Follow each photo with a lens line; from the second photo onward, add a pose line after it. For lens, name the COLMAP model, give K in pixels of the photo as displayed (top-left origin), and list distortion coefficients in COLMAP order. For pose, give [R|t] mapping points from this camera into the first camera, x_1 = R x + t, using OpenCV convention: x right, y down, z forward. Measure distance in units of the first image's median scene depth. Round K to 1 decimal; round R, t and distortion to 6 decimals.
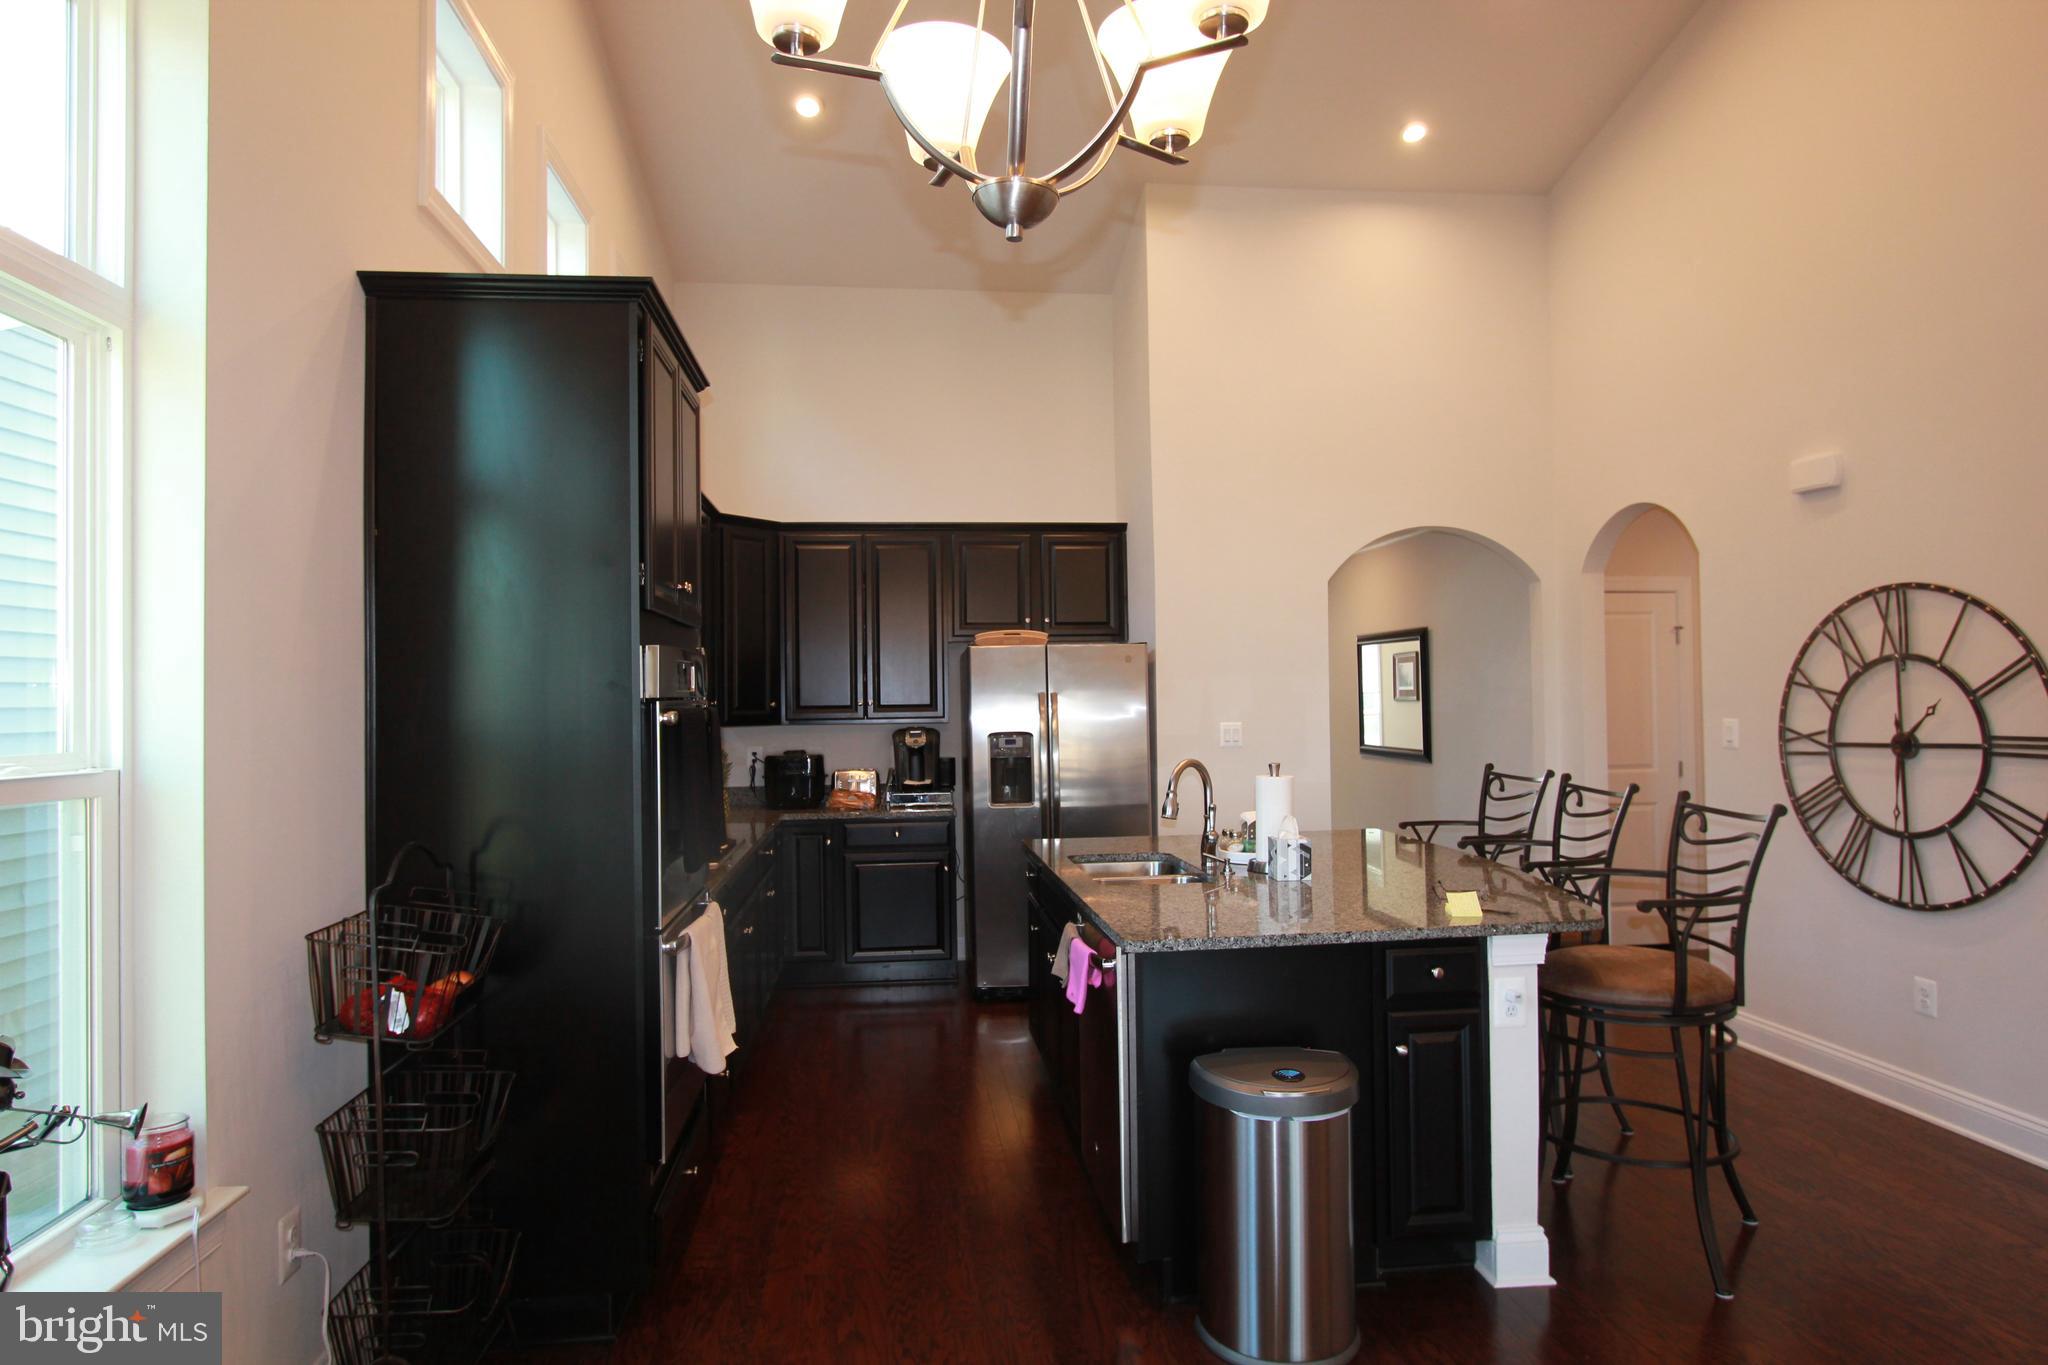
lens RADIAL K [[1154.0, 0, 1017.9], [0, 1154.0, 682.4], [0, 0, 1]] dist [-0.006972, 0.001483]
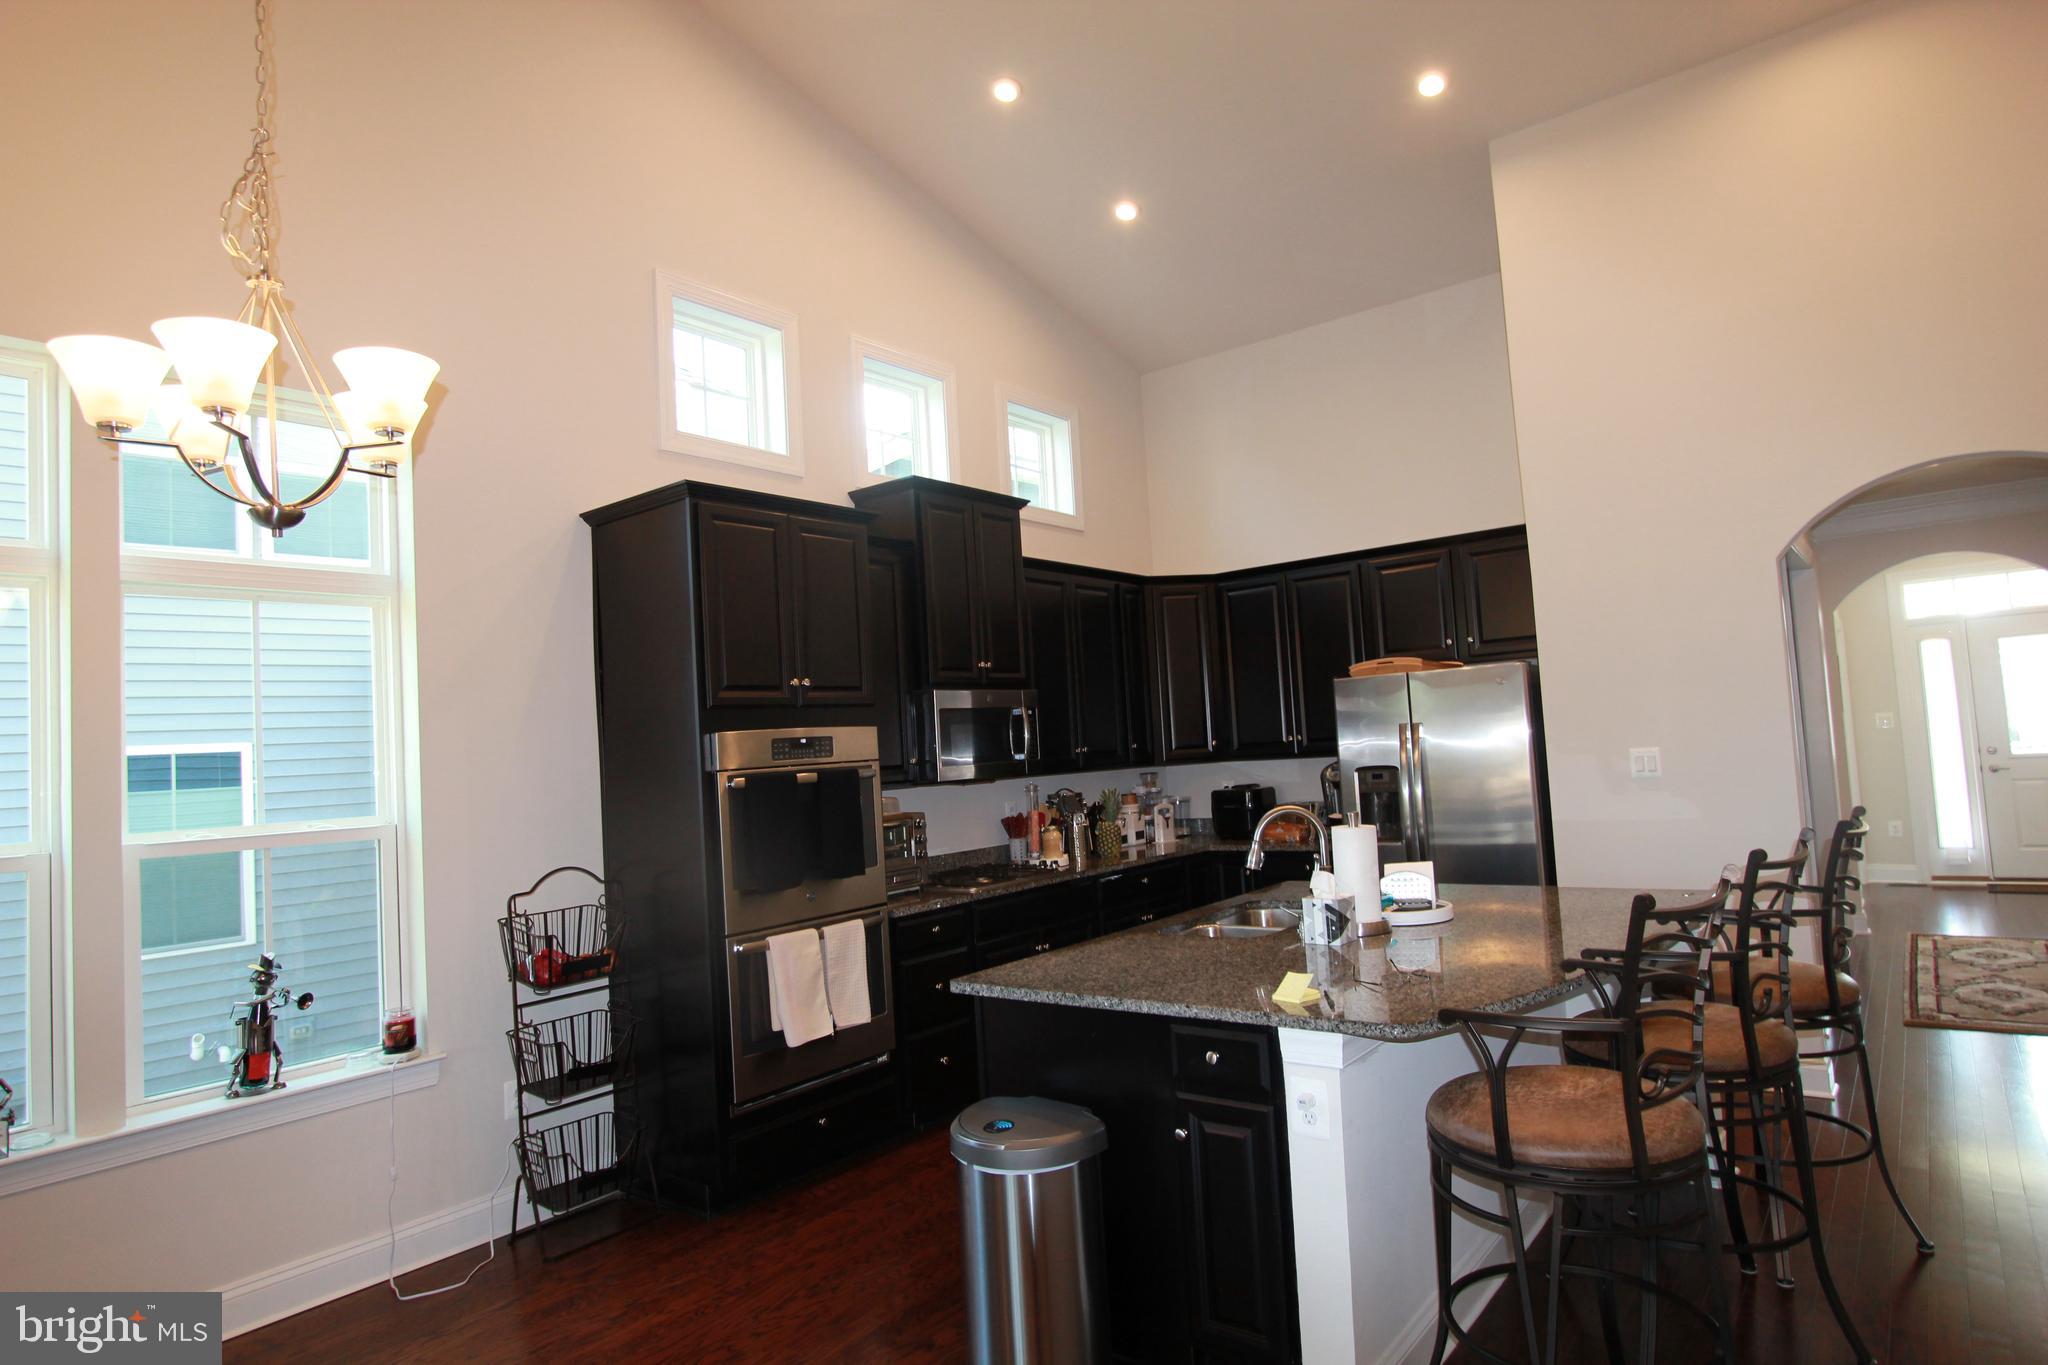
lens RADIAL K [[1129.8, 0, 1020.9], [0, 1129.8, 678.4], [0, 0, 1]] dist [-0.021719, -0.000113]
pose [[0.708540, -0.073125, -0.701871, 0.704098], [0.060742, 0.997245, -0.042579, -0.012001], [0.703051, -0.012464, 0.711030, 0.212583]]
